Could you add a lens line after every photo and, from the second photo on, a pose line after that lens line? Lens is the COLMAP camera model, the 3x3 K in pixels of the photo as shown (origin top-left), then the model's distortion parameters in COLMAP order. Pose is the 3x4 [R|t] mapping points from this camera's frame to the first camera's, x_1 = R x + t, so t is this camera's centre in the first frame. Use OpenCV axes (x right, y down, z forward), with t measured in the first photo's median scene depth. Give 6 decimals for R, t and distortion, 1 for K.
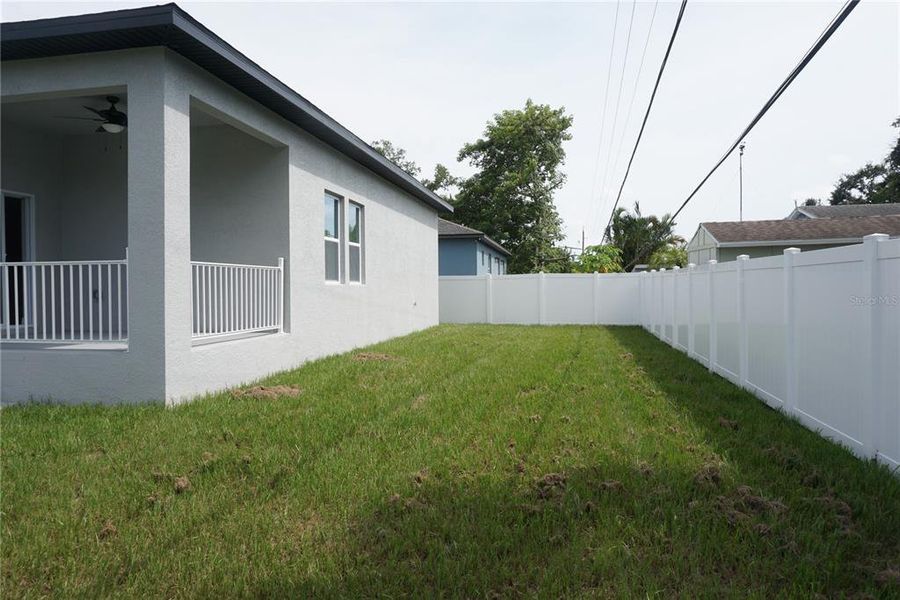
lens RADIAL K [[603.9, 0, 454.9], [0, 603.9, 293.2], [0, 0, 1]] dist [-0.045087, 0.020165]
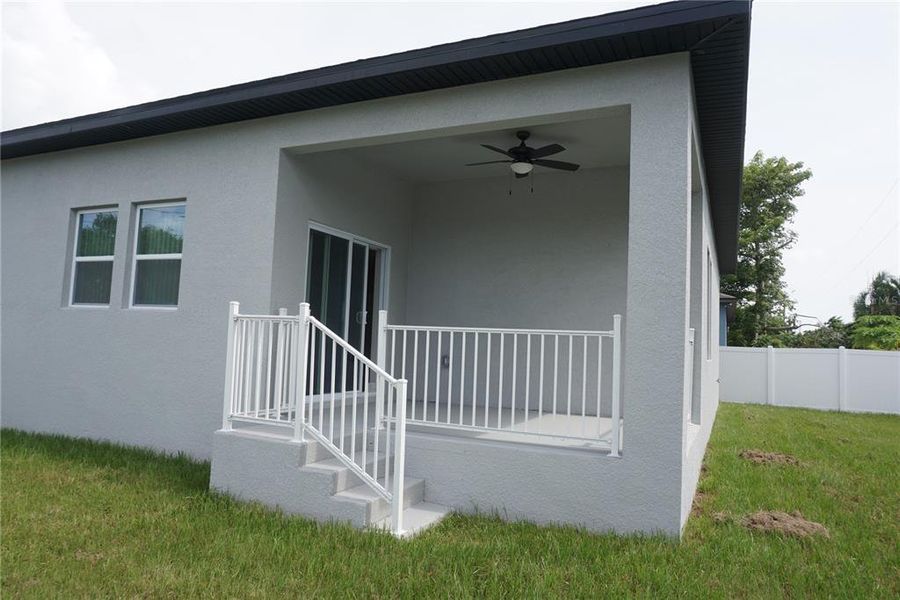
lens RADIAL K [[603.9, 0, 445.6], [0, 603.9, 280.8], [0, 0, 1]] dist [-0.045087, 0.020165]
pose [[0.982157, 0.029983, -0.185655, -0.629431], [-0.050562, 0.992959, -0.107125, -0.027170], [0.181136, 0.114600, 0.976758, 0.203349]]
